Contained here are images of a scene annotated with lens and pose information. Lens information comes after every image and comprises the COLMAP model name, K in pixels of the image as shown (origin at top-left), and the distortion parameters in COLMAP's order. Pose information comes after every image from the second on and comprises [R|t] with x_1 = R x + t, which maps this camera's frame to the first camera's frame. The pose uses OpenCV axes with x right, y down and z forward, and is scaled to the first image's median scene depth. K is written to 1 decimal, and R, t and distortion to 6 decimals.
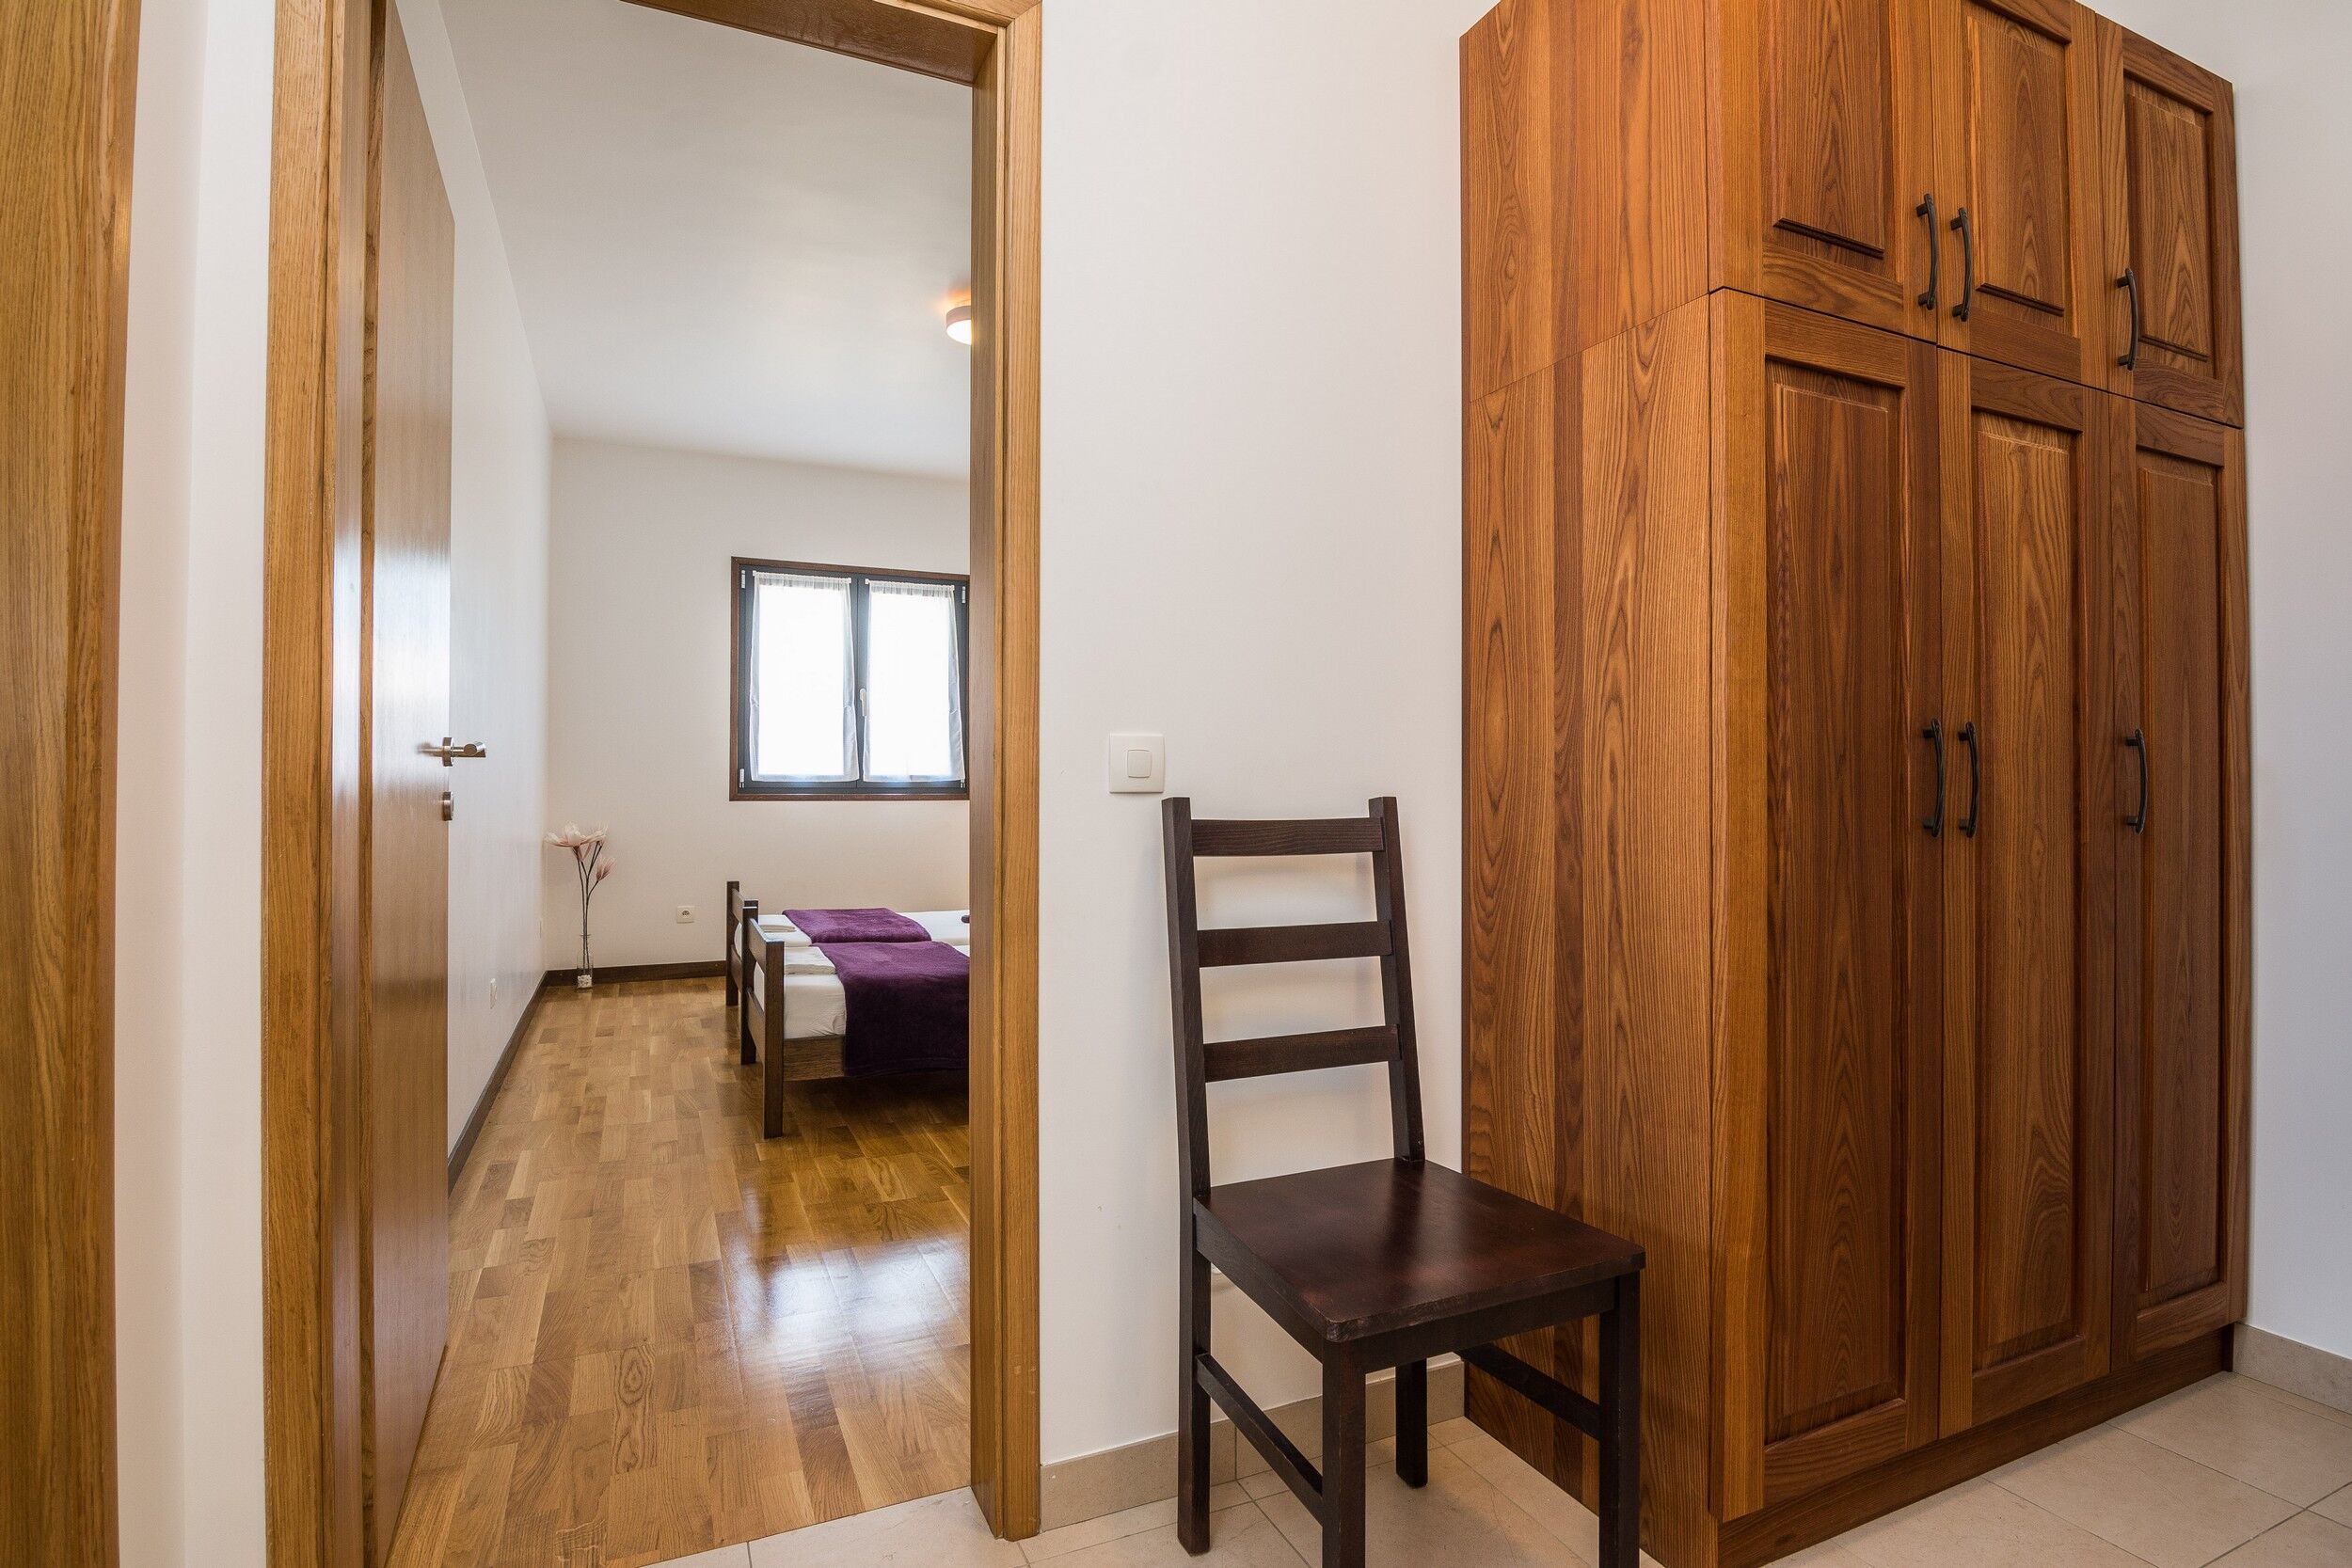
lens RADIAL K [[1180.6, 0, 1186.5], [0, 1180.6, 793.6], [0, 0, 1]] dist [-0.023129, -0.000649]
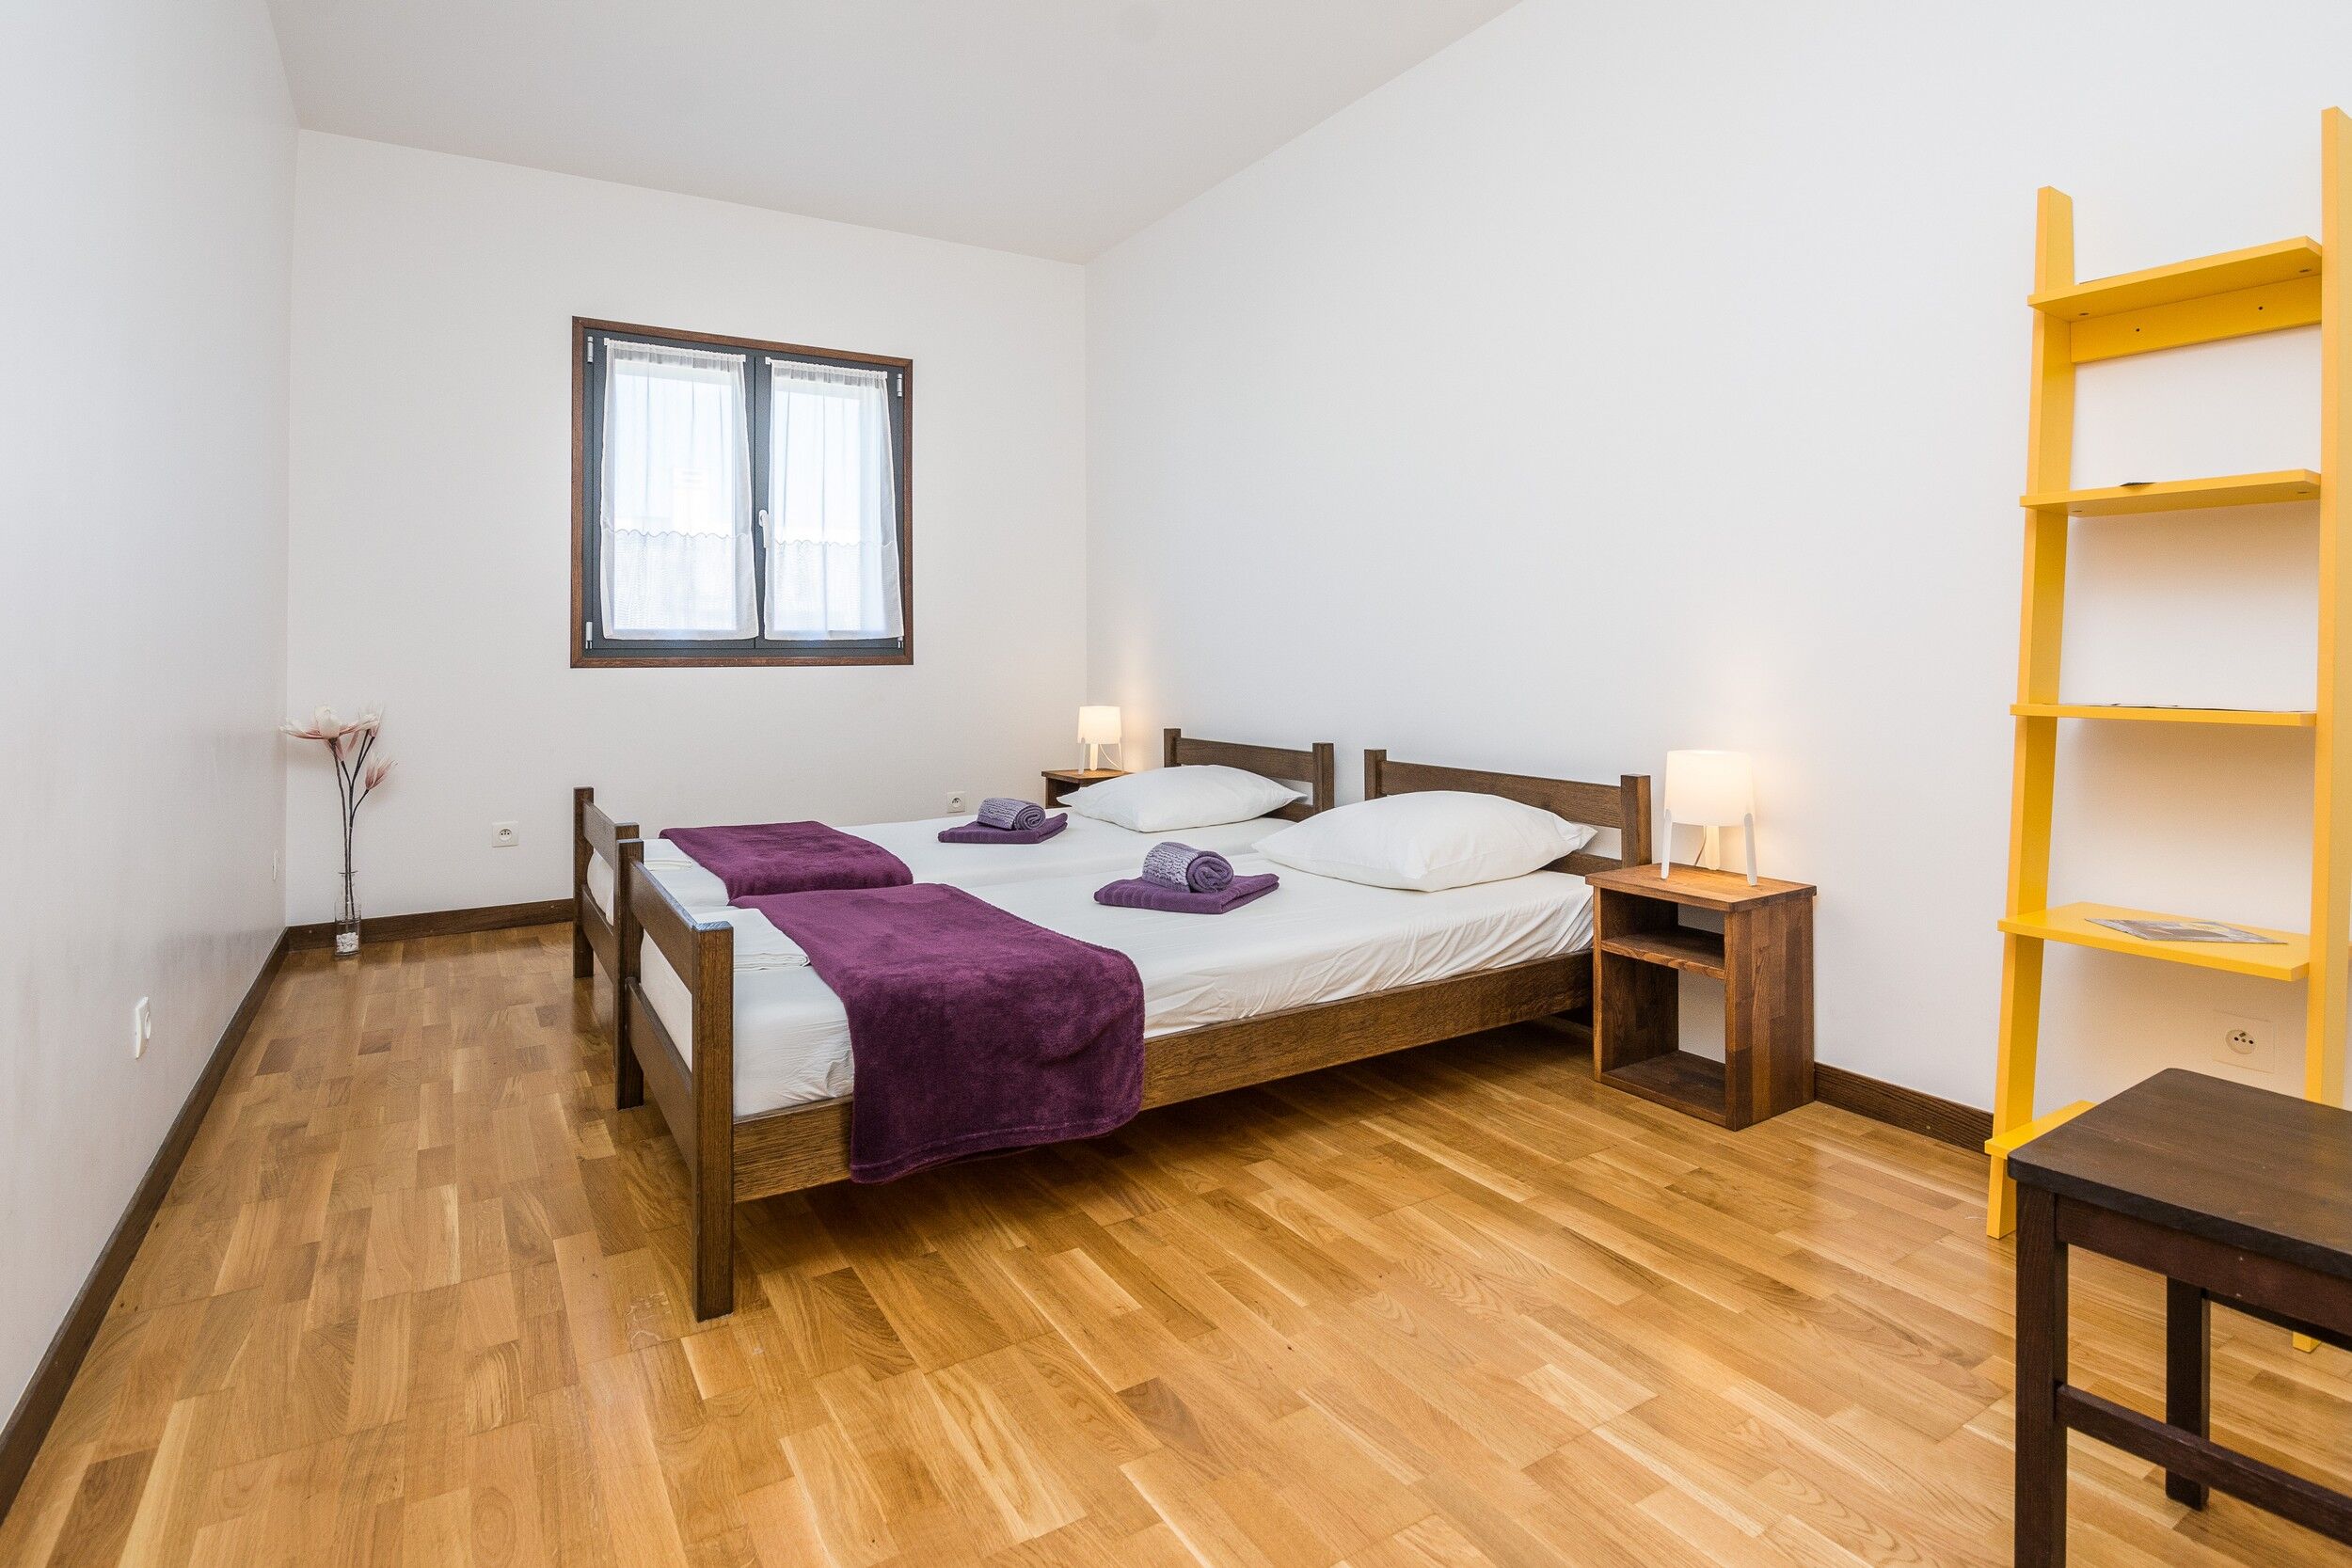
lens RADIAL K [[1192.8, 0, 1170.4], [0, 1192.8, 651.1], [0, 0, 1]] dist [-0.027269, -0.000596]
pose [[0.992650, -0.008590, 0.120712, -0.133250], [0.009845, 0.999904, -0.009800, 0.007218], [-0.120617, 0.010917, 0.992639, 0.289388]]
